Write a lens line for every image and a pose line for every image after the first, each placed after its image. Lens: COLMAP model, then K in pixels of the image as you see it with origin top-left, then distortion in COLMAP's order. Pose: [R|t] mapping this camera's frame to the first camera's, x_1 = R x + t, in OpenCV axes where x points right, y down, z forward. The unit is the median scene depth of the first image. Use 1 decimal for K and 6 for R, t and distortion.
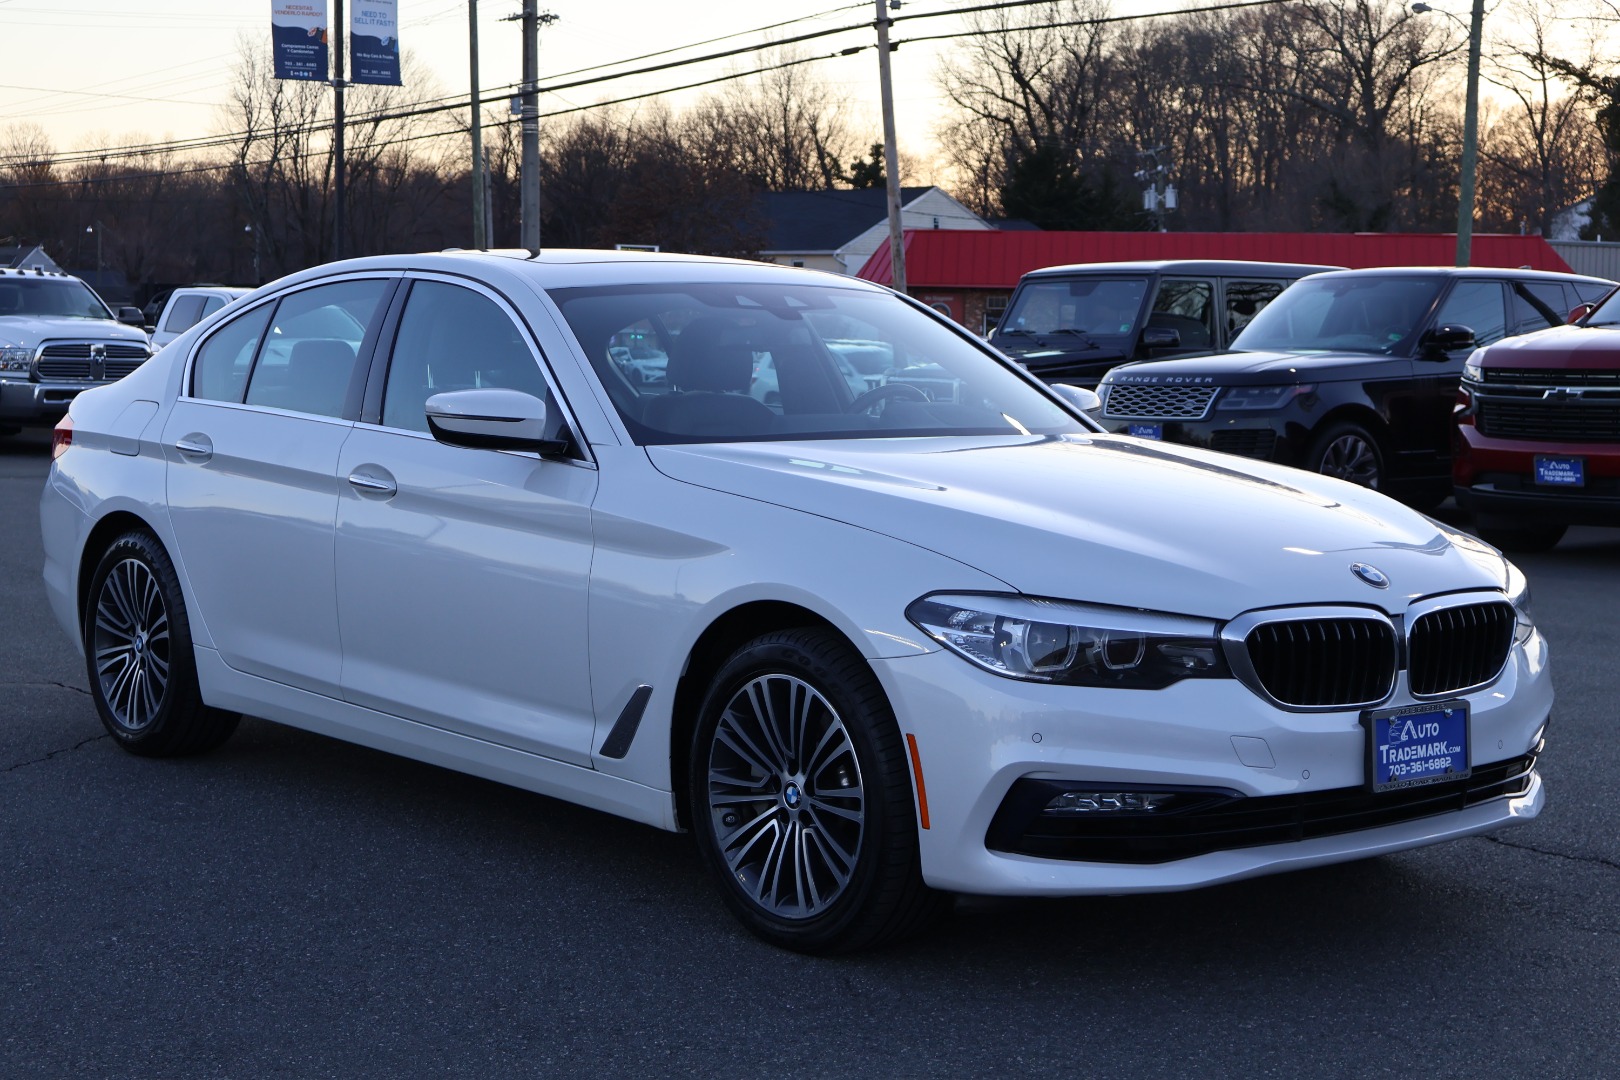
lens RADIAL K [[2613.5, 0, 810.0], [0, 2613.5, 540.0], [0, 0, 1]] dist [0.014816, -1.090557]
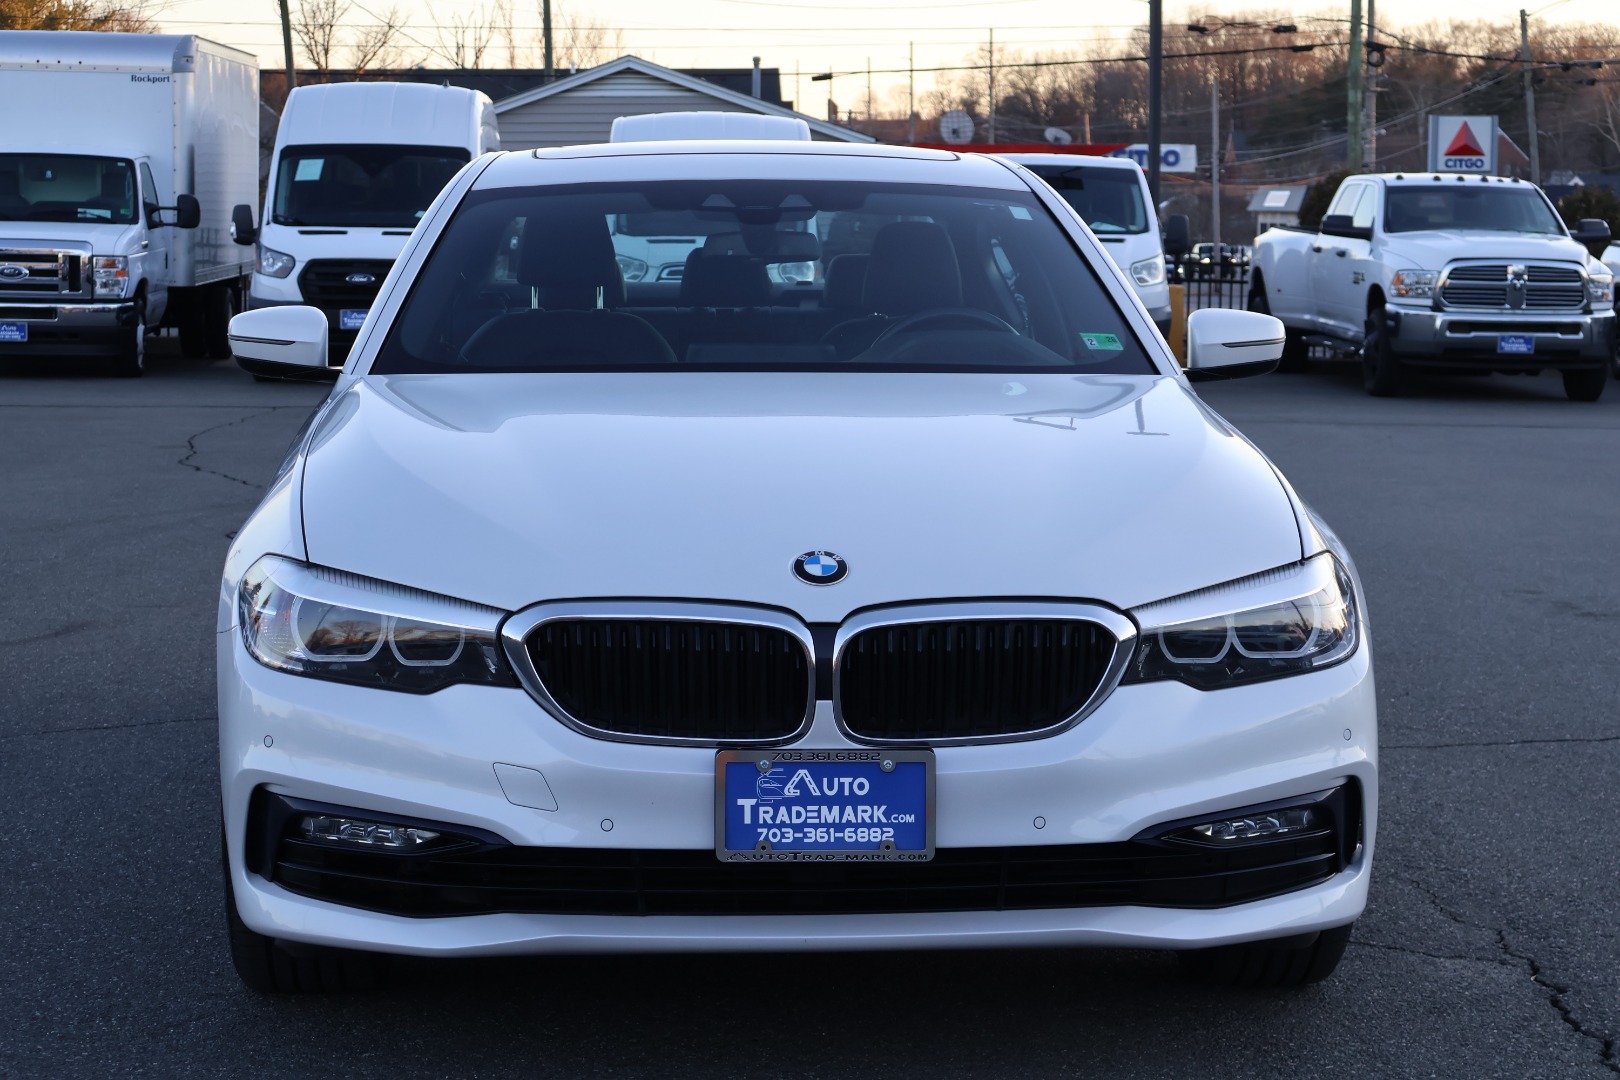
lens RADIAL K [[3202.0, 0, 810.0], [0, 3202.0, 540.0], [0, 0, 1]] dist [0.031080, -0.213025]
pose [[0.804961, 0.046531, -0.591501, 0.749797], [-0.041039, 0.998899, 0.022730, -0.014420], [0.591907, 0.005978, 0.805984, 0.283970]]
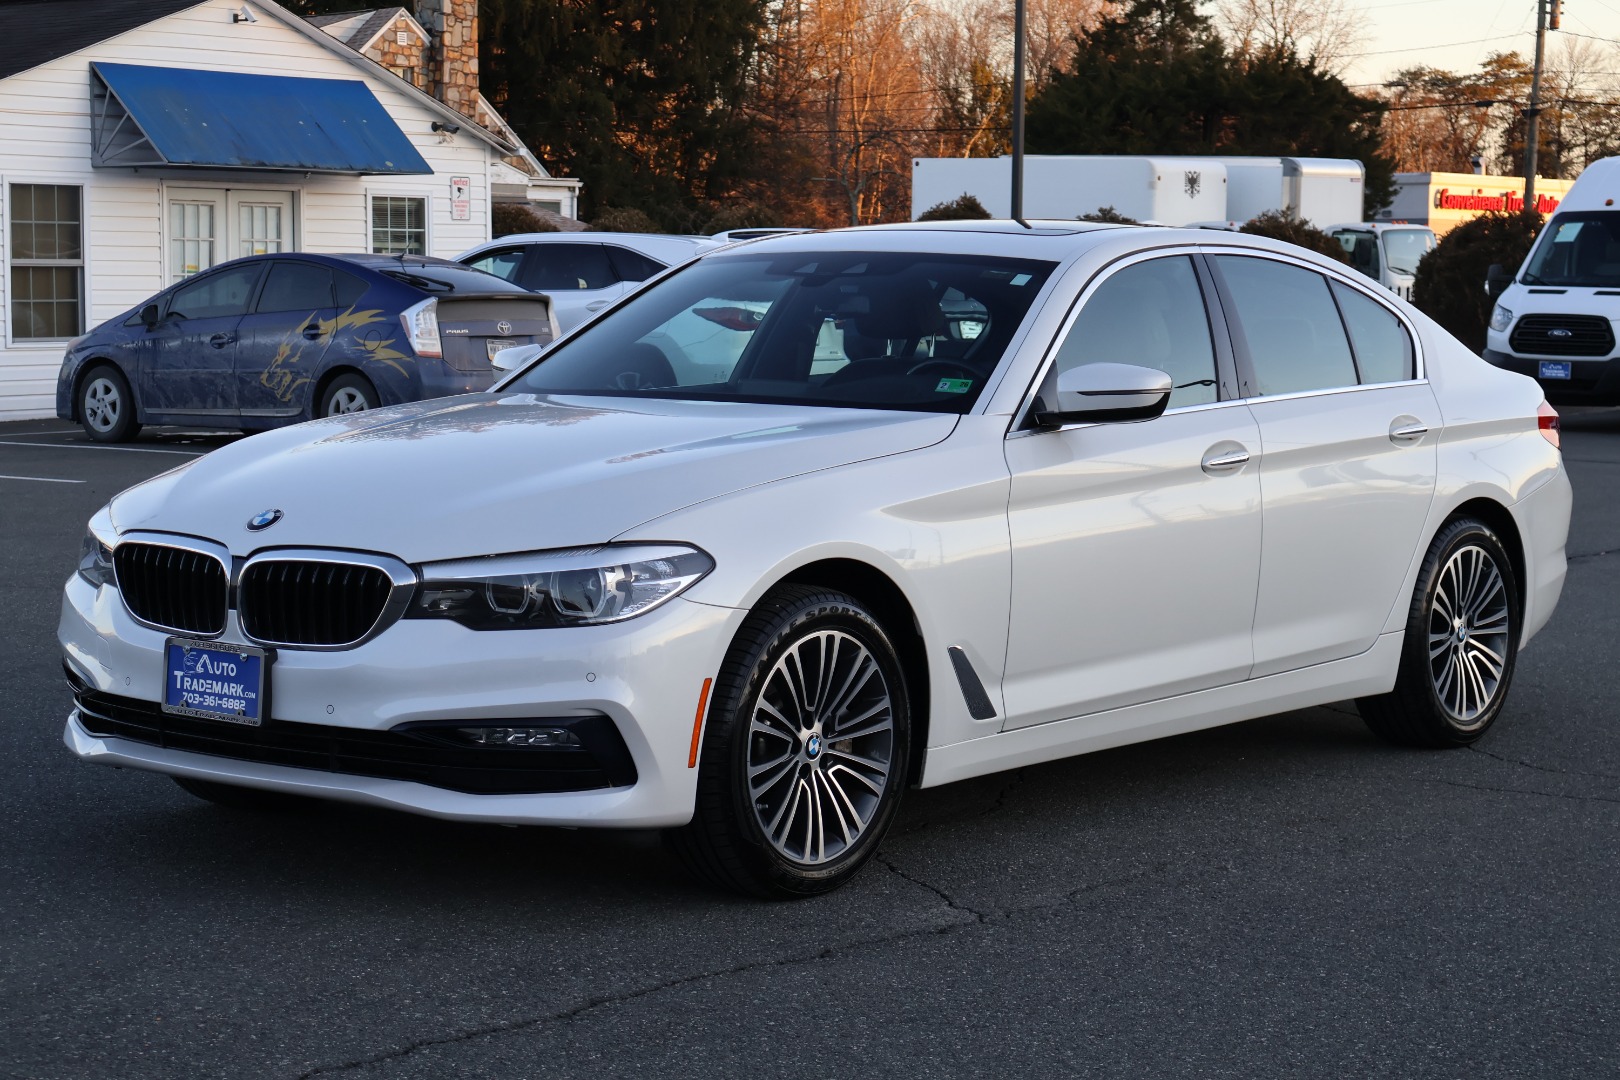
lens RADIAL K [[3225.9, 0, 810.0], [0, 3225.9, 540.0], [0, 0, 1]] dist [-0.052576, -0.246831]
pose [[0.222303, 0.073625, -0.972194, 1.531095], [-0.091780, 0.994297, 0.054313, -0.068700], [0.970648, 0.077154, 0.227793, 0.932859]]
